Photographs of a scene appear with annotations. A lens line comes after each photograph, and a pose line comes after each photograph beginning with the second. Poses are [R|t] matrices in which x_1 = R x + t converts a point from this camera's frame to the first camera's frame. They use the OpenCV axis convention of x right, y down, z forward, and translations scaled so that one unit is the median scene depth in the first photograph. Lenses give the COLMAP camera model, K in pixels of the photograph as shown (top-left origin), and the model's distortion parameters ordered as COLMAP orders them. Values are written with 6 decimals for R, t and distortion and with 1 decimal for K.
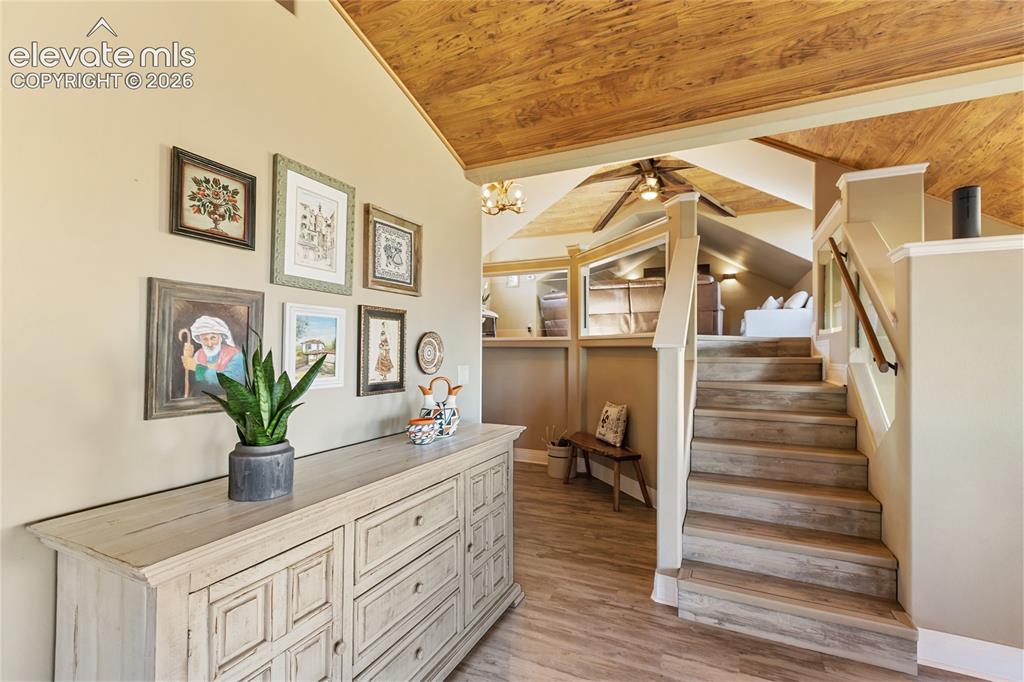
lens RADIAL K [[460.0, 0, 515.0], [0, 460.0, 343.7], [0, 0, 1]] dist [0.000594, 0.000056]
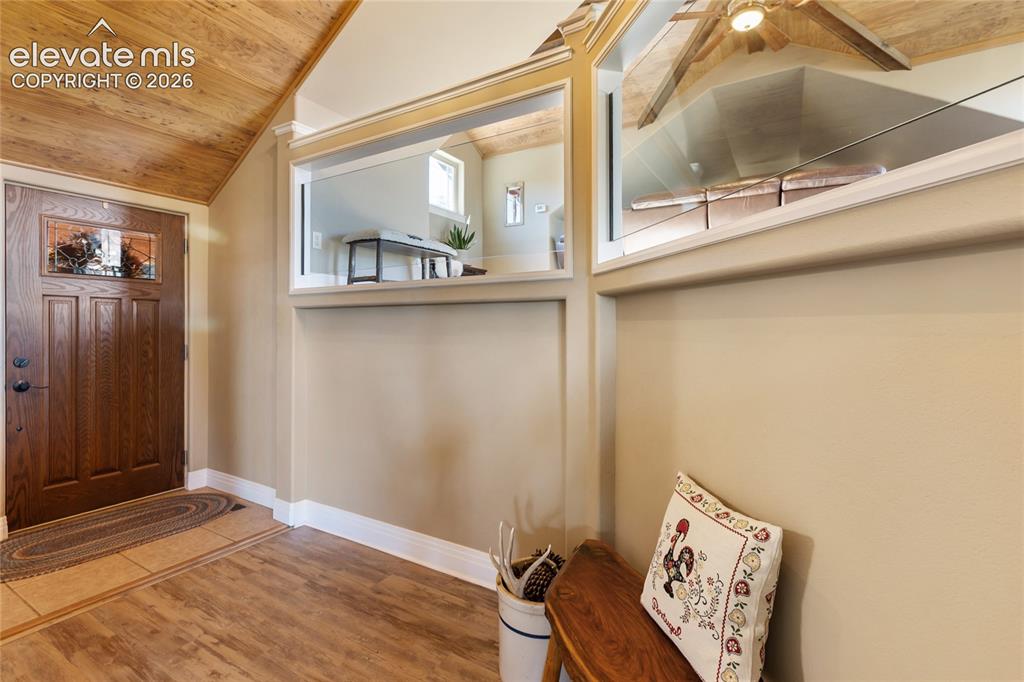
lens RADIAL K [[466.7, 0, 518.8], [0, 466.7, 323.2], [0, 0, 1]] dist [0.000763, 0.000124]
pose [[0.995807, -0.003773, -0.091400, 0.111917], [0.003818, 0.999993, 0.000310, 0.028623], [0.091398, -0.000658, 0.995814, 0.619849]]
